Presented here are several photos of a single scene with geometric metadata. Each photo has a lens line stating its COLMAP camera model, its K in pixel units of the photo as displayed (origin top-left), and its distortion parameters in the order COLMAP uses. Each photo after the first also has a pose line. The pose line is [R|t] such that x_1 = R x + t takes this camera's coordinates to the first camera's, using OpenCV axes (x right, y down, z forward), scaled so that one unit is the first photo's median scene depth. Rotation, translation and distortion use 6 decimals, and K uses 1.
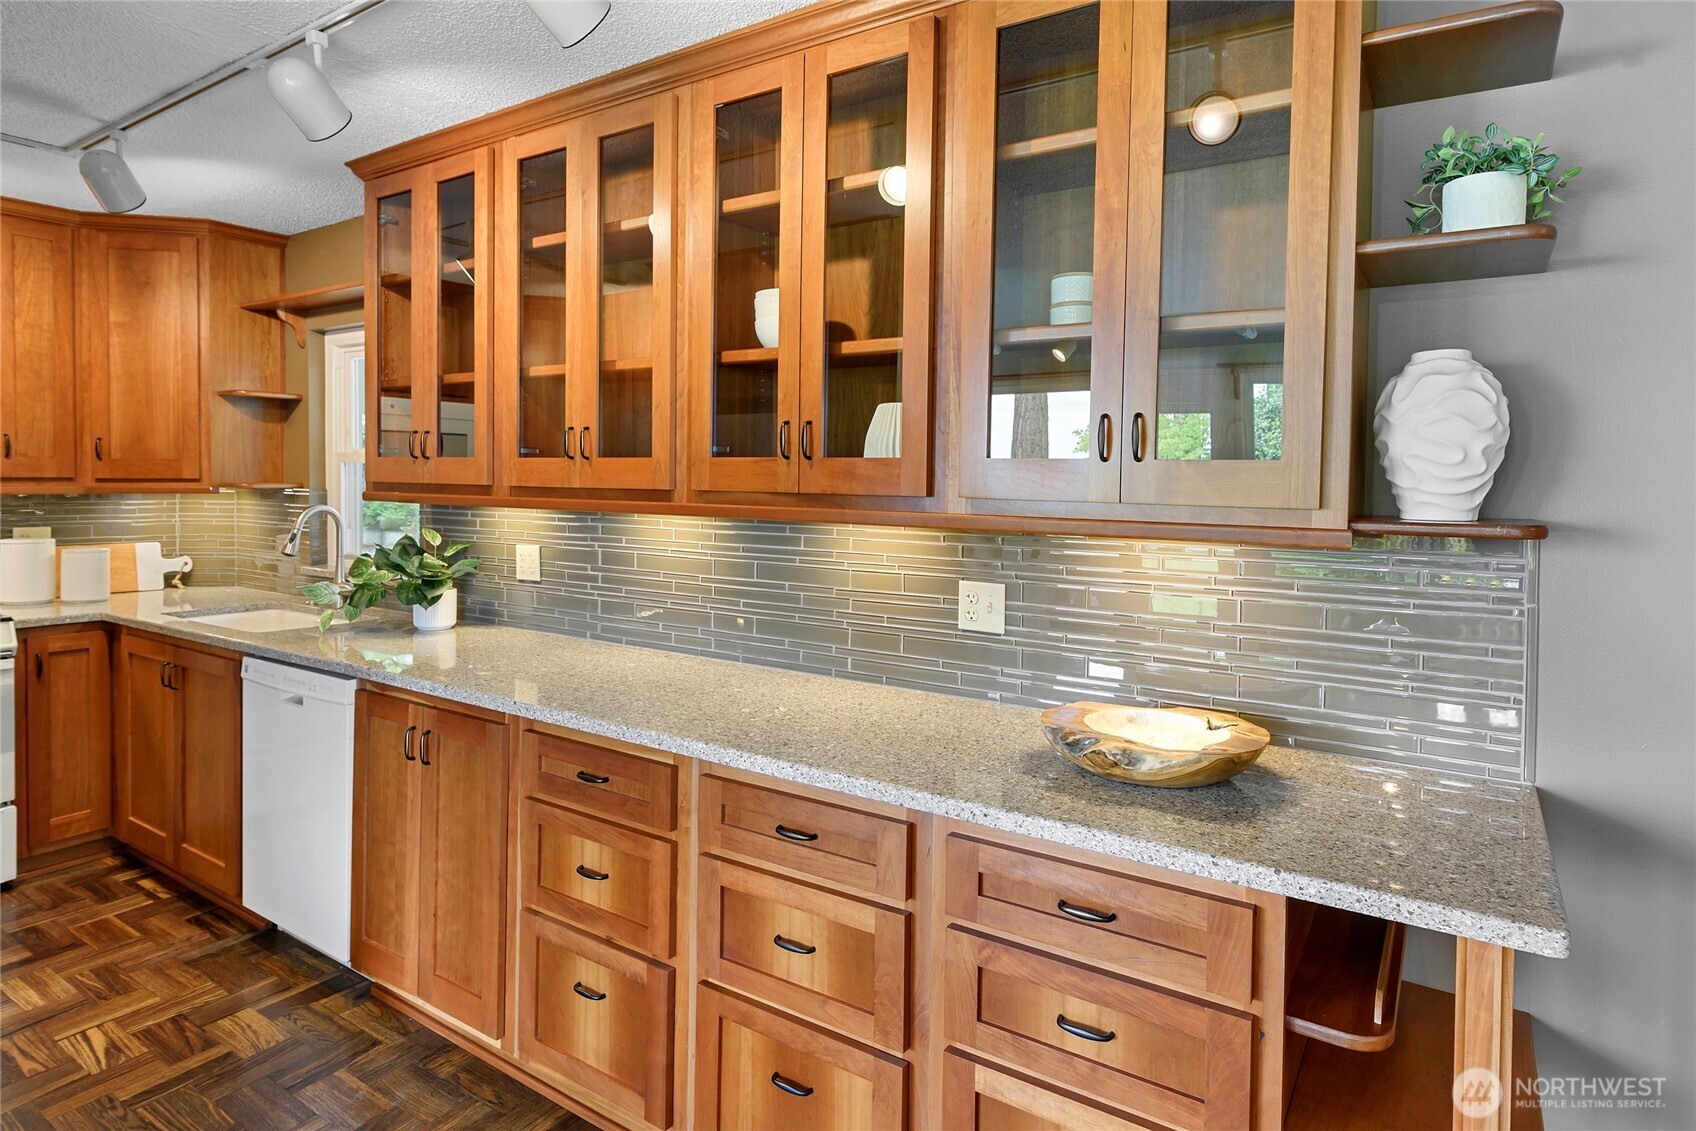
lens RADIAL K [[936.2, 0, 850.9], [0, 936.2, 504.5], [0, 0, 1]] dist [-0.001610, -0.000373]
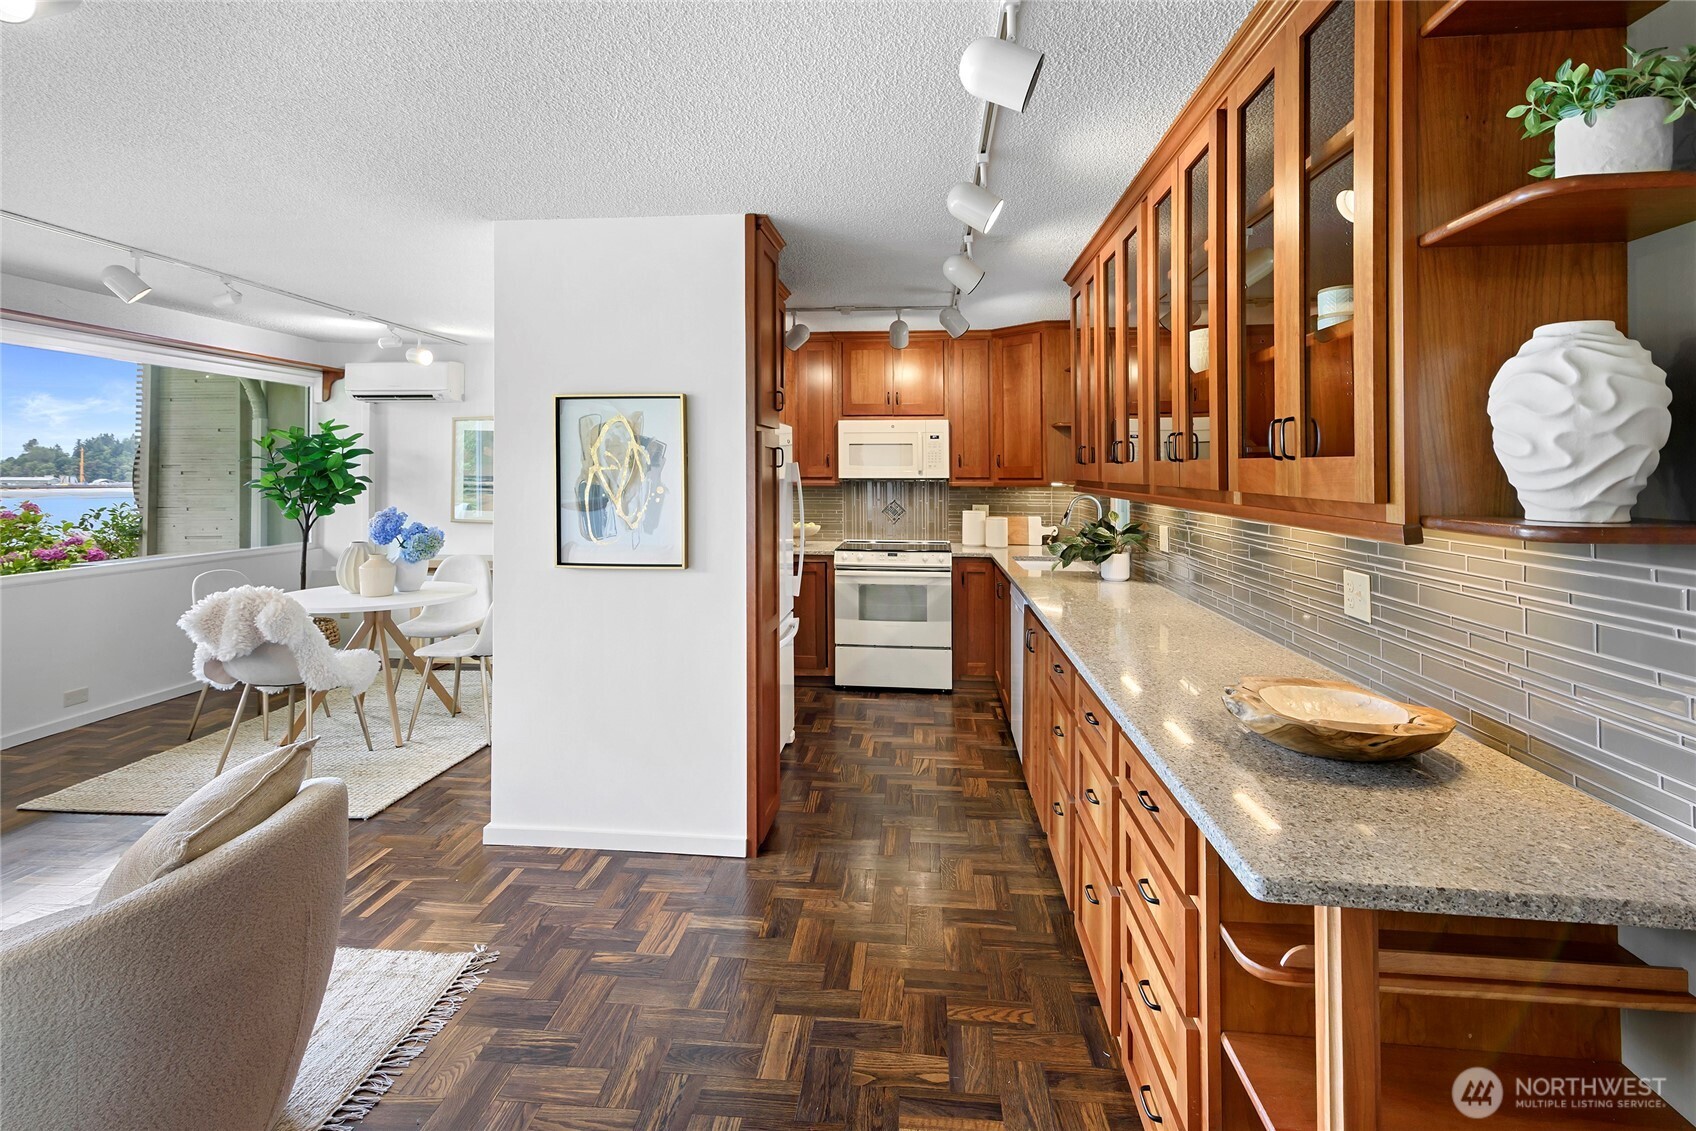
lens RADIAL K [[822.9, 0, 856.1], [0, 822.9, 469.5], [0, 0, 1]] dist [0.015285, -0.000900]
pose [[0.472992, -0.013119, -0.880969, 0.466582], [-0.017456, 0.999553, -0.024257, -0.001025], [0.880894, 0.026852, 0.472551, 0.026024]]
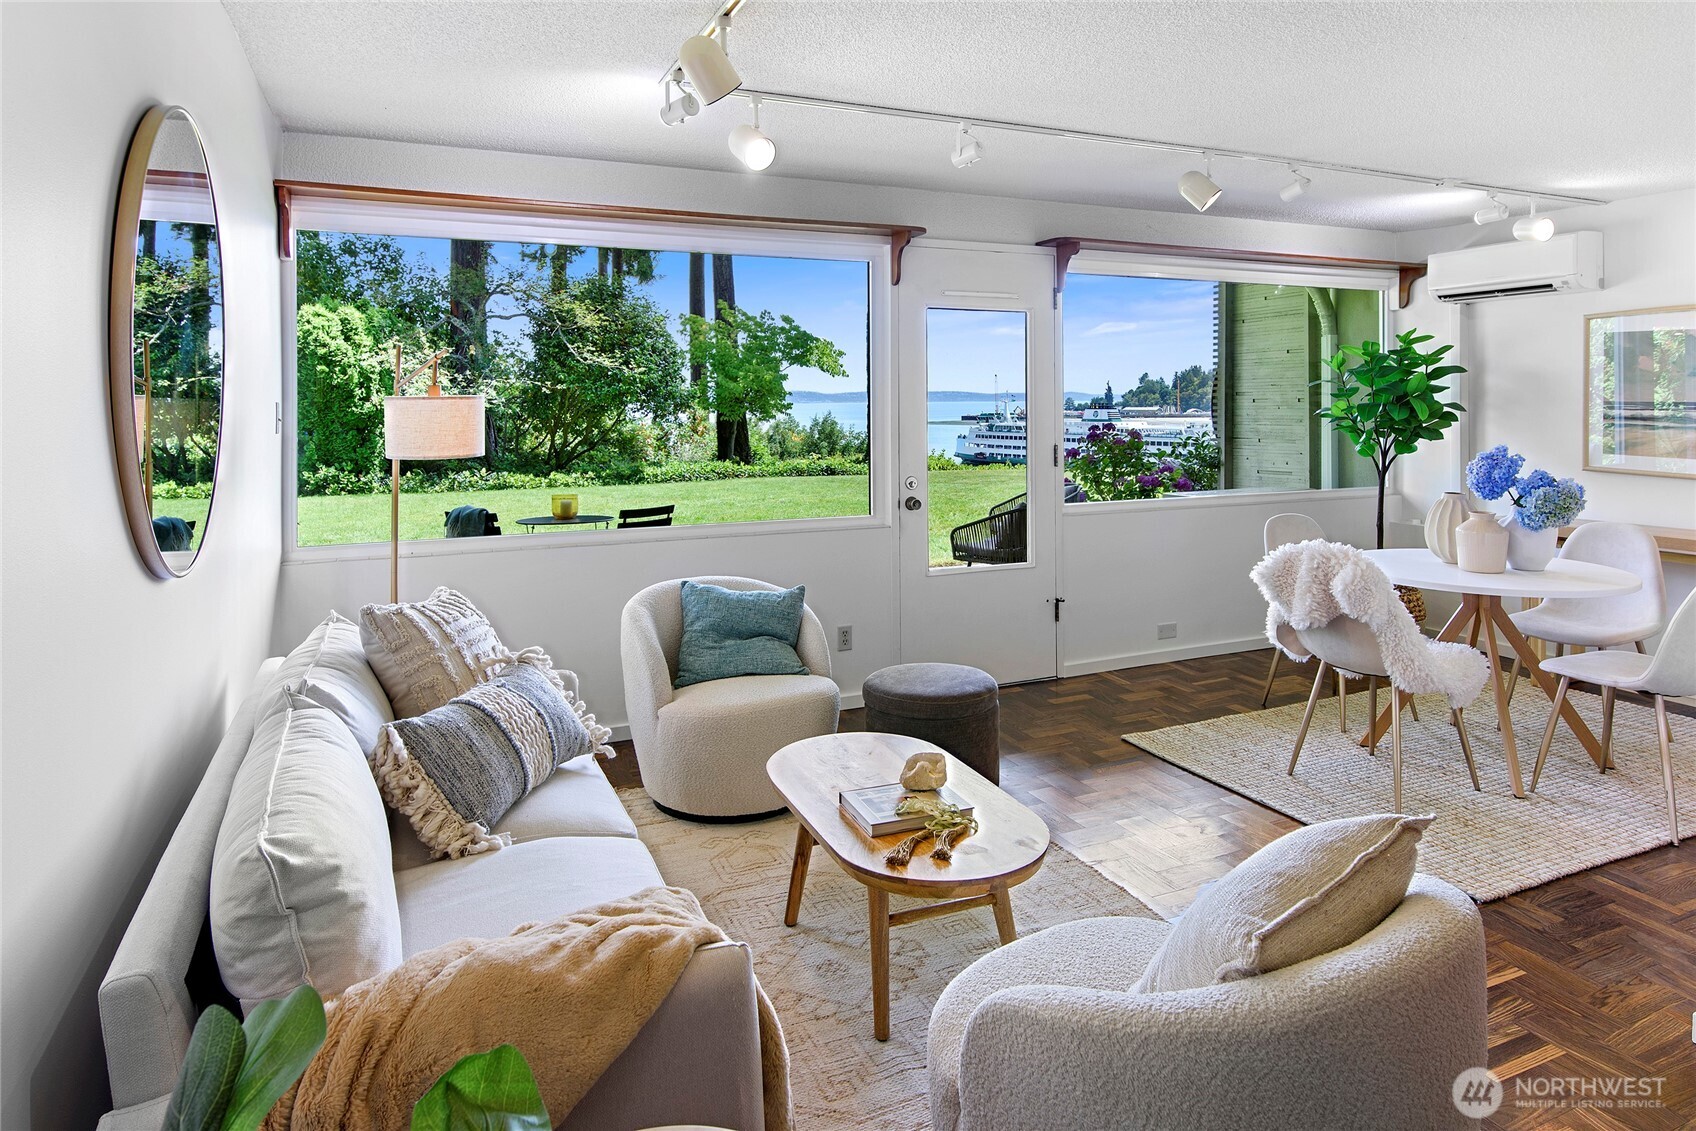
lens RADIAL K [[1006.7, 0, 848.8], [0, 1006.7, 405.2], [0, 0, 1]] dist [-0.001631, -0.001086]
pose [[-0.542045, -0.005082, -0.840334, 0.273032], [-0.016774, 0.999848, 0.004773, 0.001136], [0.840182, 0.016683, -0.542047, -0.007046]]
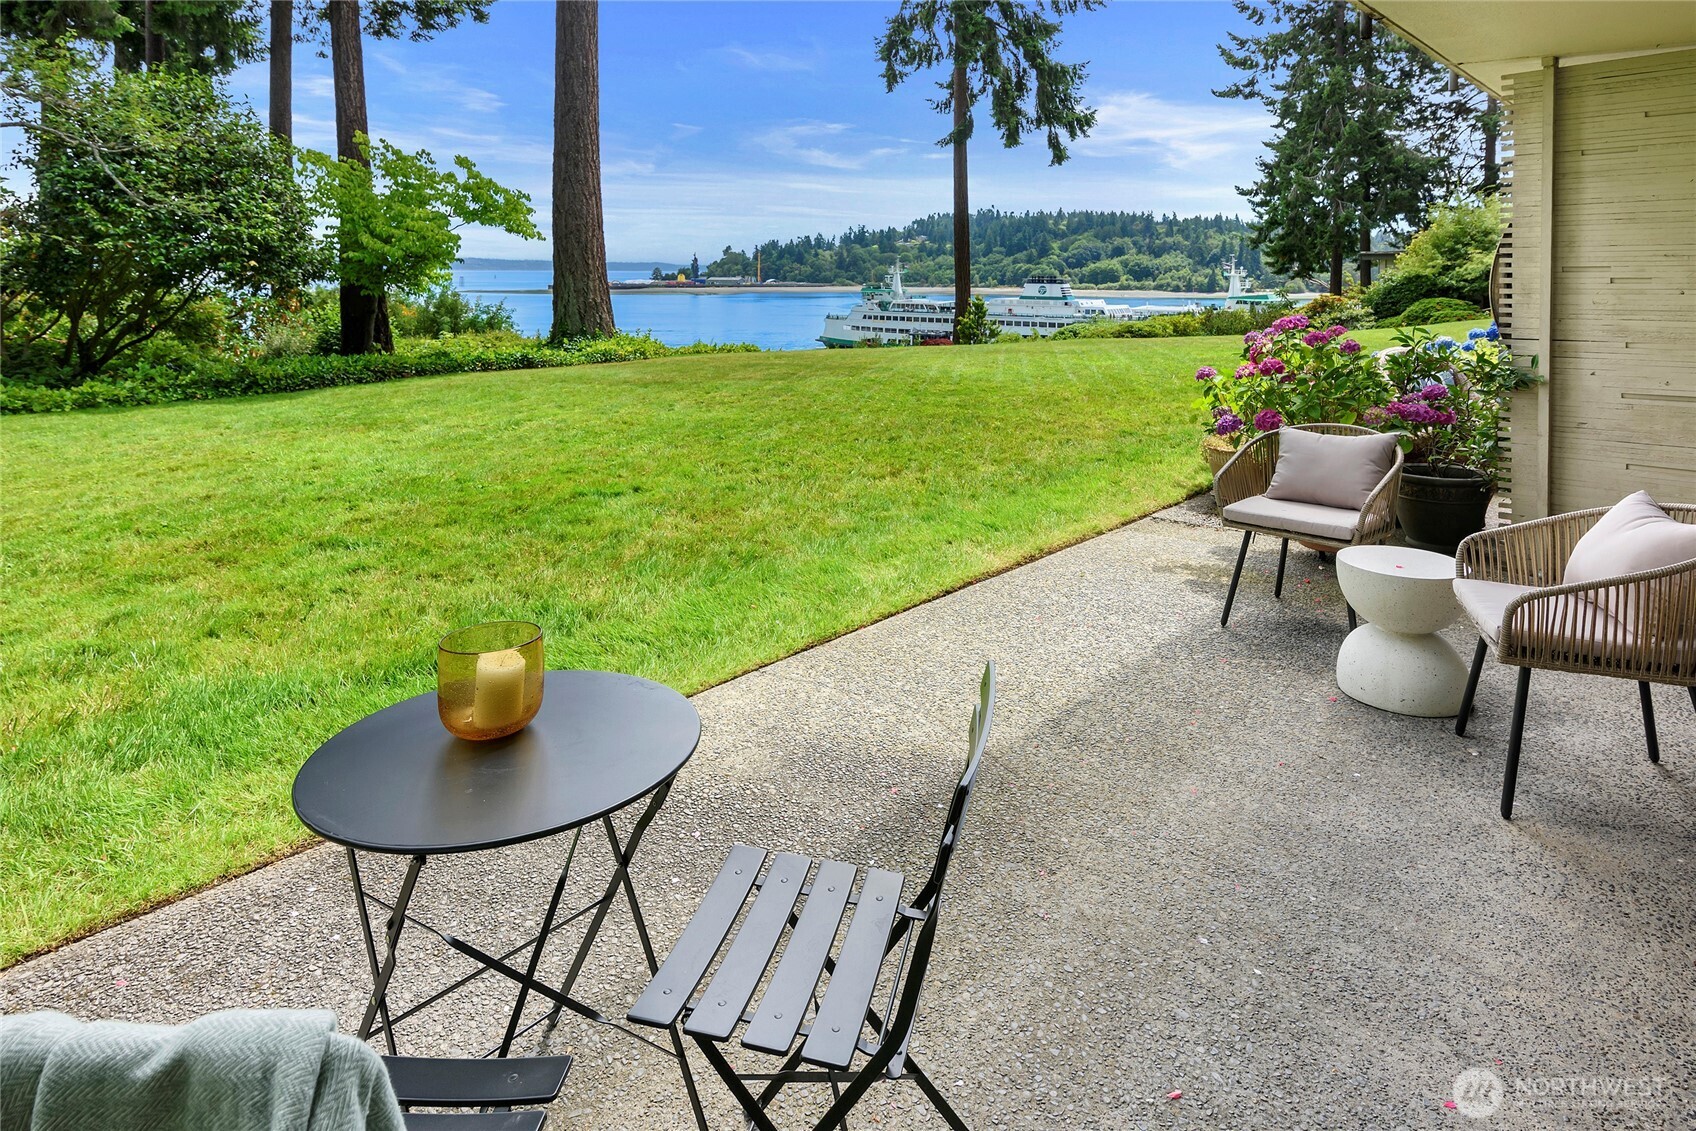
lens RADIAL K [[968.1, 0, 846.1], [0, 968.1, 273.4], [0, 0, 1]] dist [0.035660, -0.000274]
pose [[-0.160526, -0.010239, -0.986978, -0.603262], [-0.027345, 0.999609, -0.005923, 0.005037], [0.986653, 0.026038, -0.160743, -1.317031]]
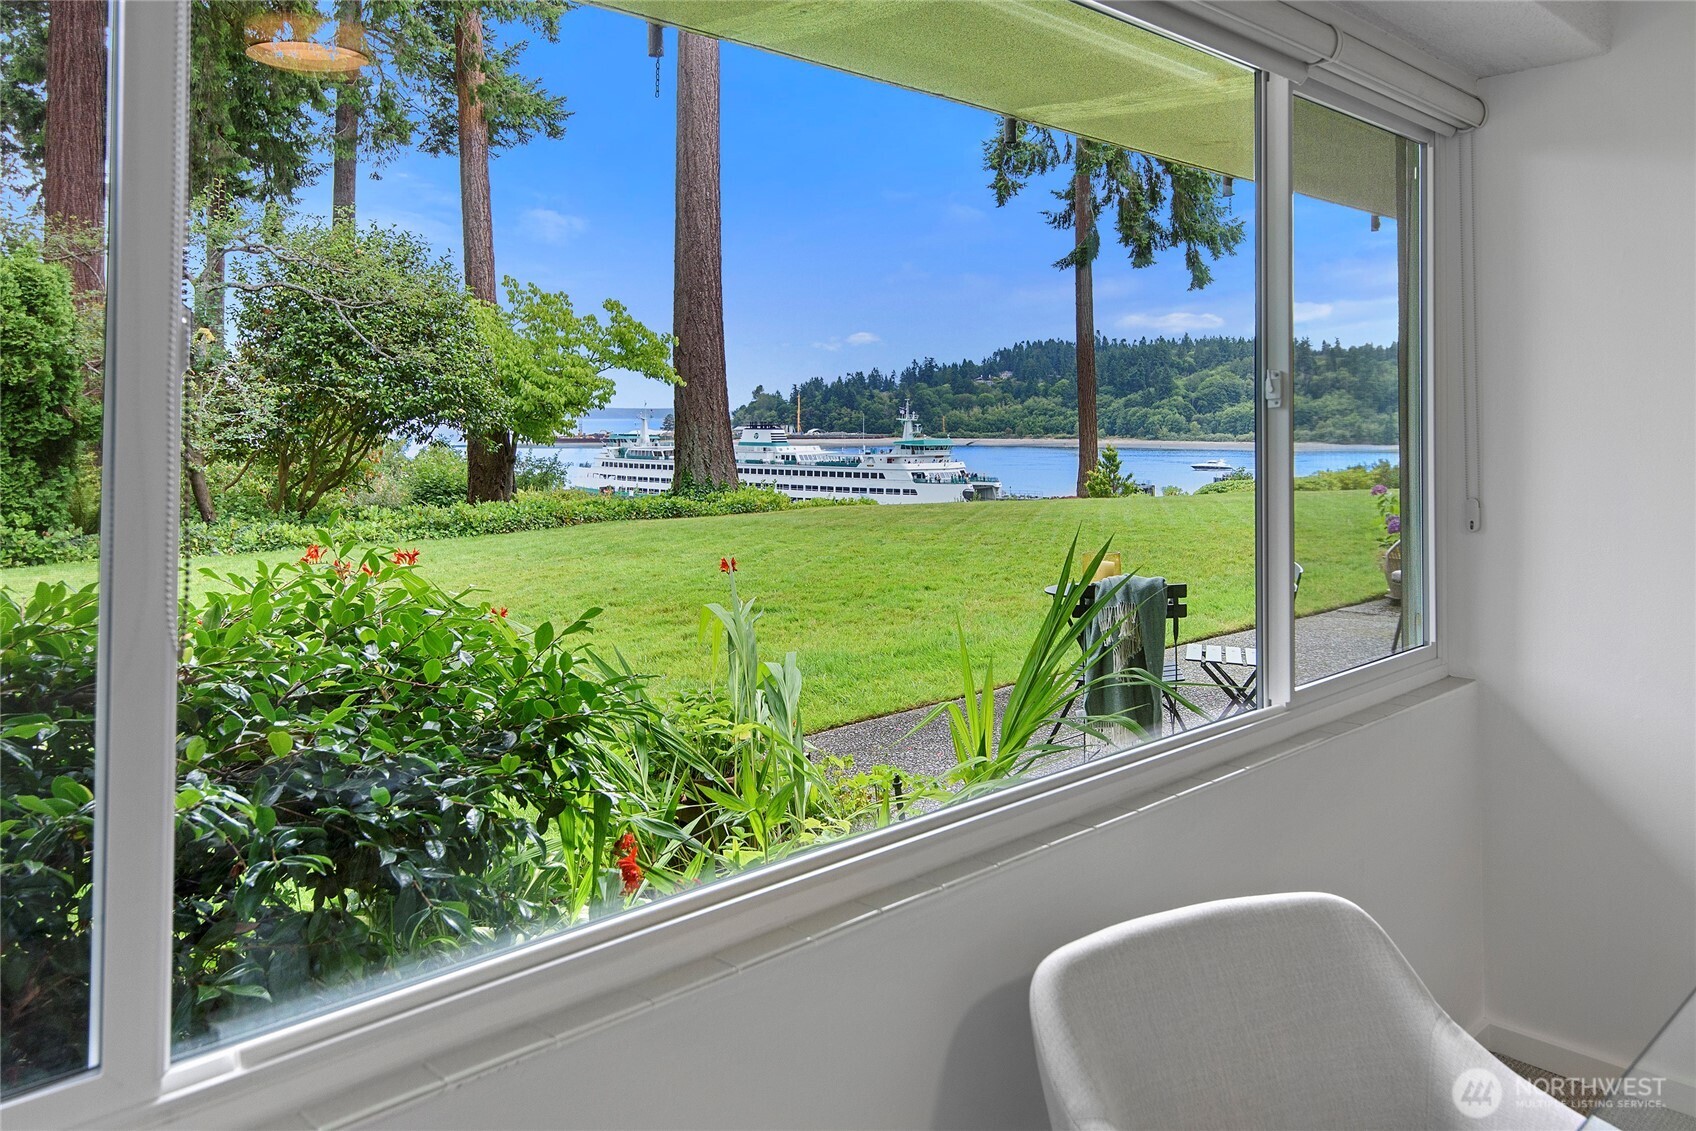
lens RADIAL K [[1248.7, 0, 848.1], [0, 1248.7, 431.7], [0, 0, 1]] dist [0.005027, 0.003287]
pose [[-0.207254, -0.000735, -0.978287, 0.706185], [-0.023559, 0.999713, 0.004240, 0.034625], [0.978003, 0.023927, -0.207212, -1.554653]]
